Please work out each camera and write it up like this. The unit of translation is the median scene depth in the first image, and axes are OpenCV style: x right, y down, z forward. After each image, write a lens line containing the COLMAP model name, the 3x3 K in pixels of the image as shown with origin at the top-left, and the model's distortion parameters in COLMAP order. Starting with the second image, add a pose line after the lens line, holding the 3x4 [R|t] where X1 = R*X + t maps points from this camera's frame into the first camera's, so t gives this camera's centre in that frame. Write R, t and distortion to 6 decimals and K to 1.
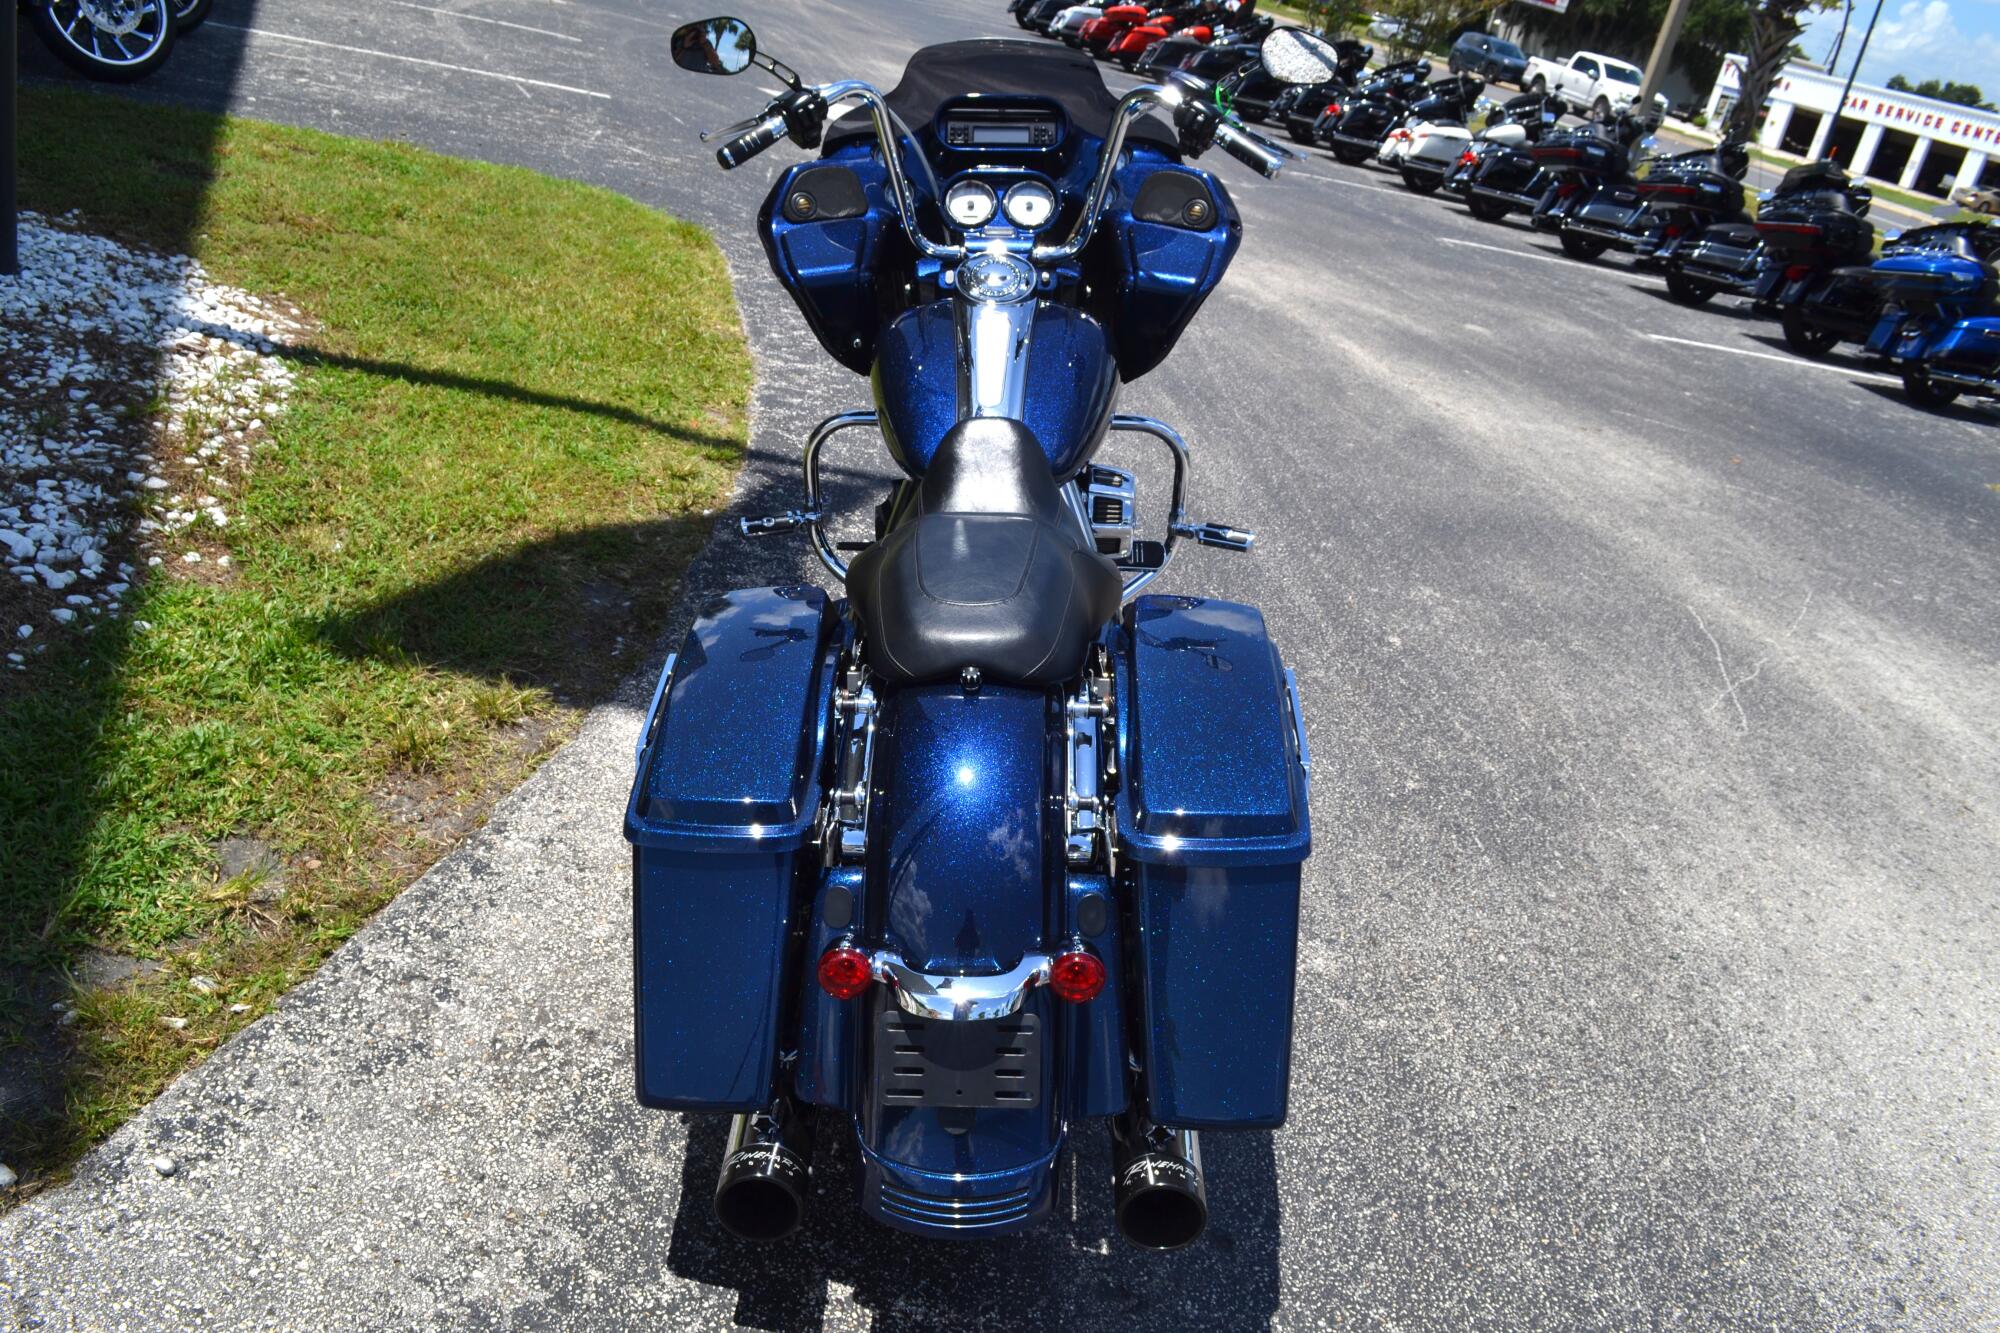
lens RADIAL K [[1673.8, 0, 1000.0], [0, 1673.8, 666.5], [0, 0, 1]] dist [-0.087173, 0.004235]
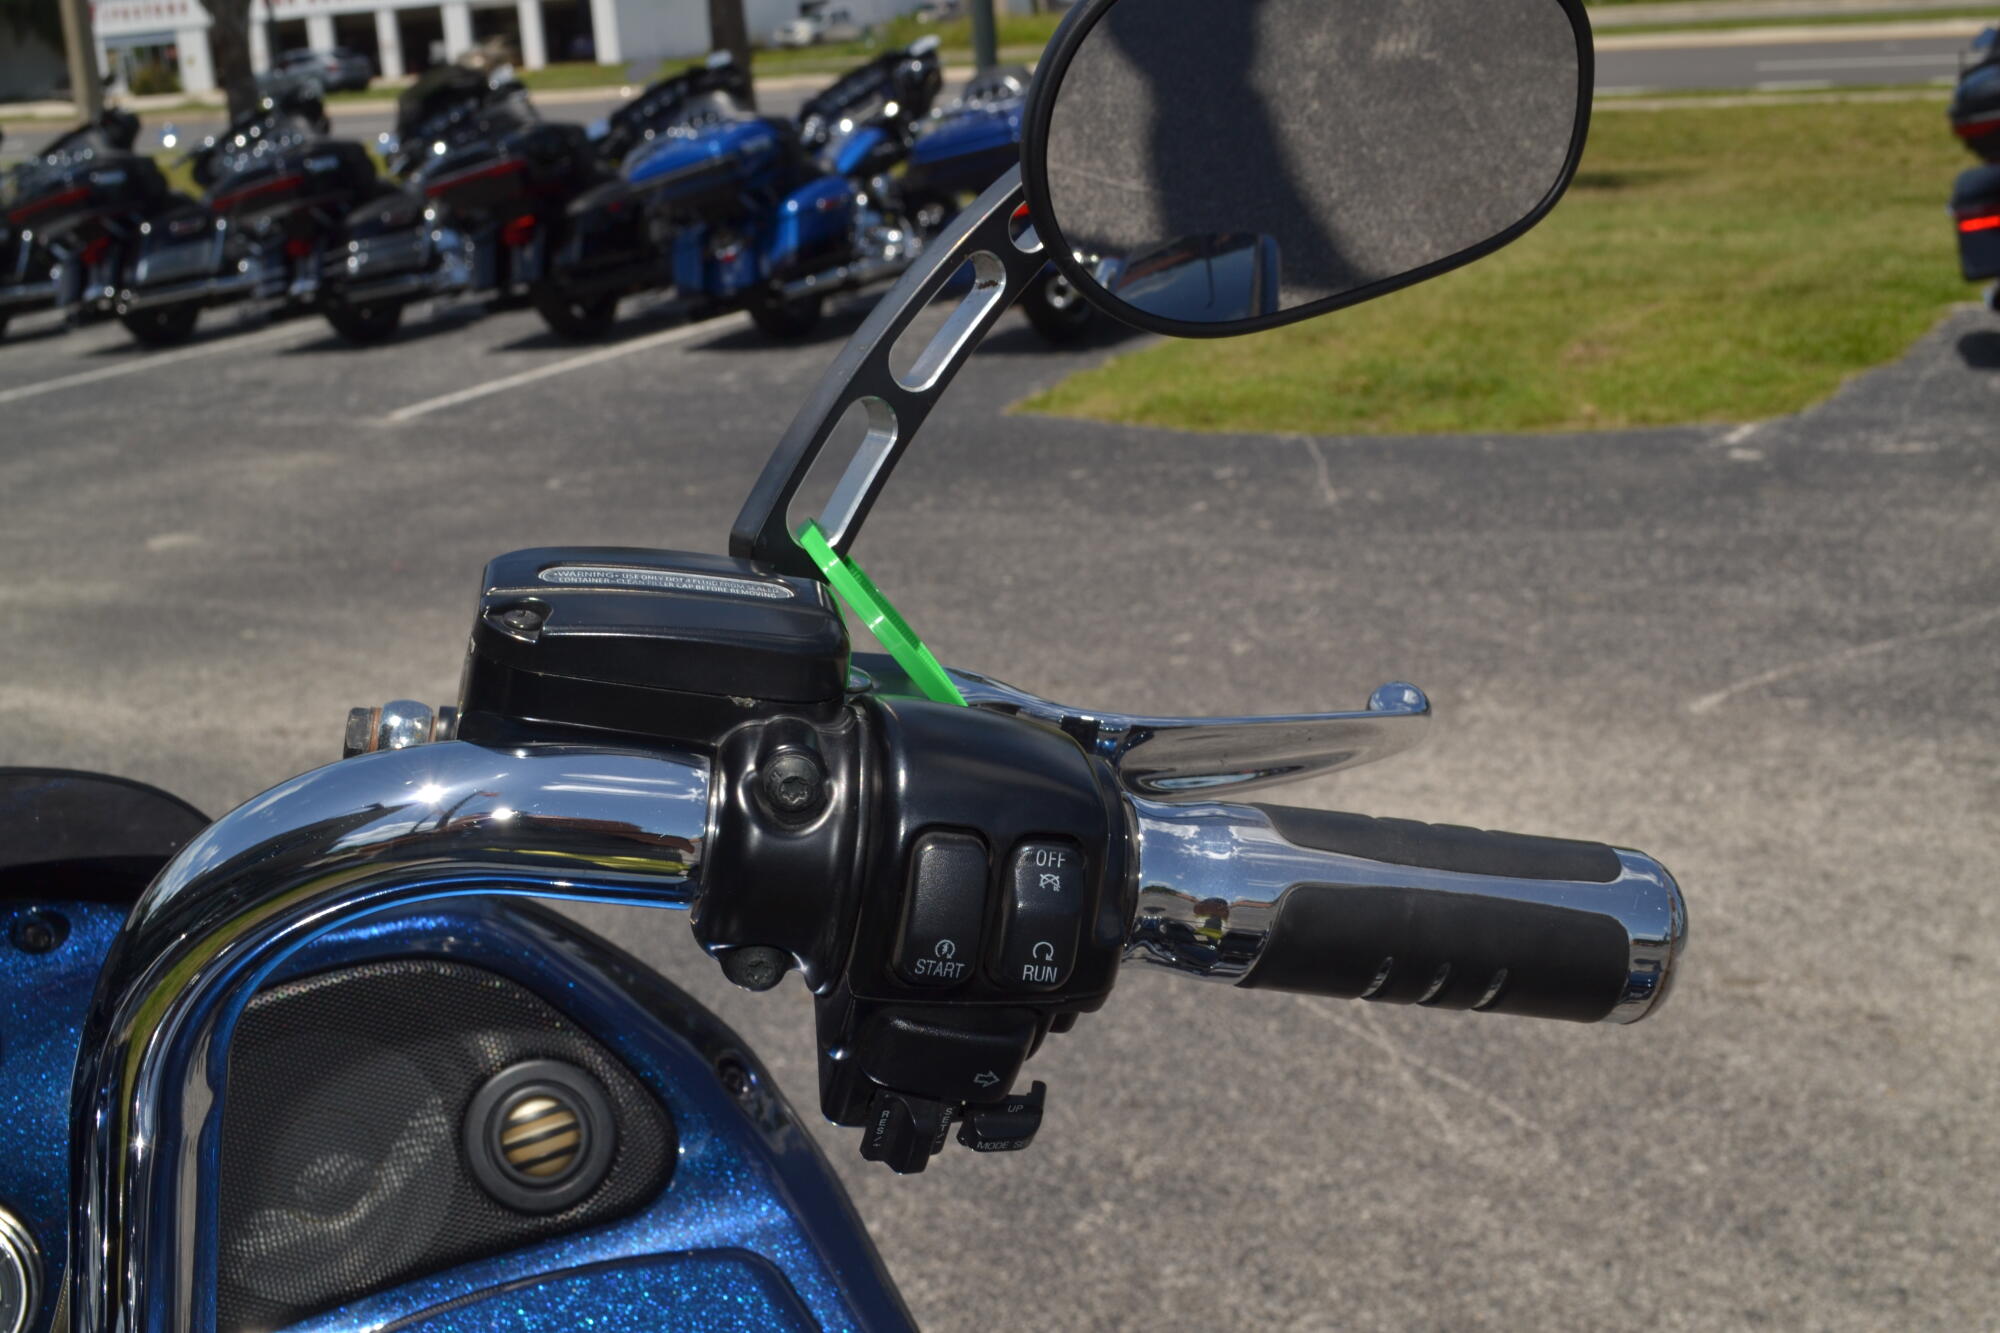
lens RADIAL K [[2272.2, 0, 965.0], [0, 2272.2, 660.1], [0, 0, 1]] dist [-0.053967, 0.038761]
pose [[0.675010, -0.449850, 0.584805, 0.008621], [0.494840, 0.863949, 0.093407, -0.080608], [-0.547261, 0.226334, 0.805778, 0.194764]]
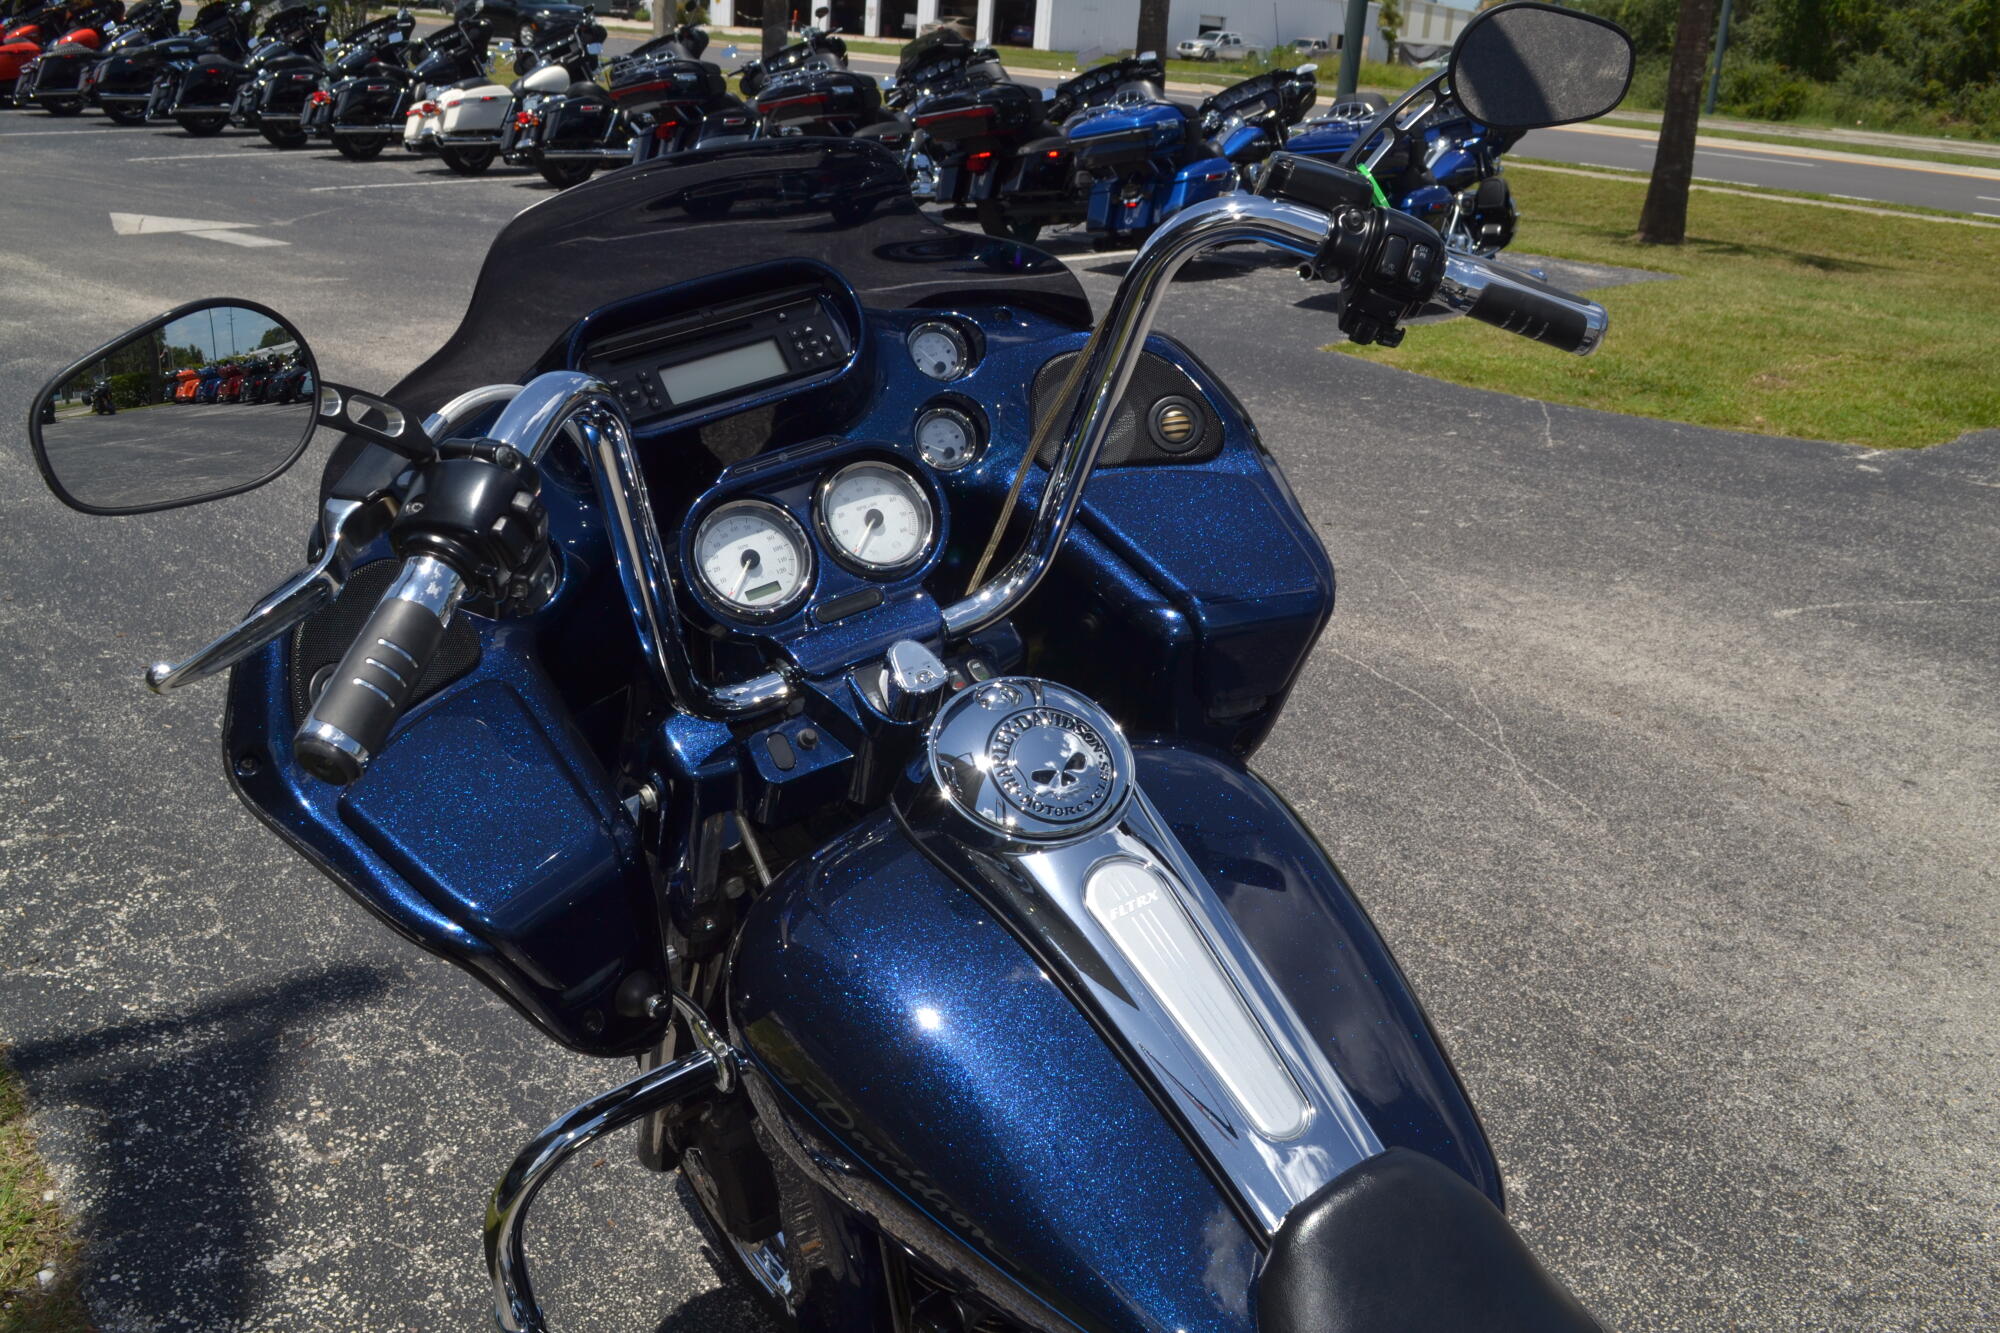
lens RADIAL K [[1861.7, 0, 986.7], [0, 1861.7, 666.3], [0, 0, 1]] dist [-0.069160, 0.006777]
pose [[0.814356, -0.341334, 0.469378, -0.048027], [0.340858, 0.935874, 0.089195, -0.069206], [-0.469724, 0.087354, 0.878481, 0.144599]]
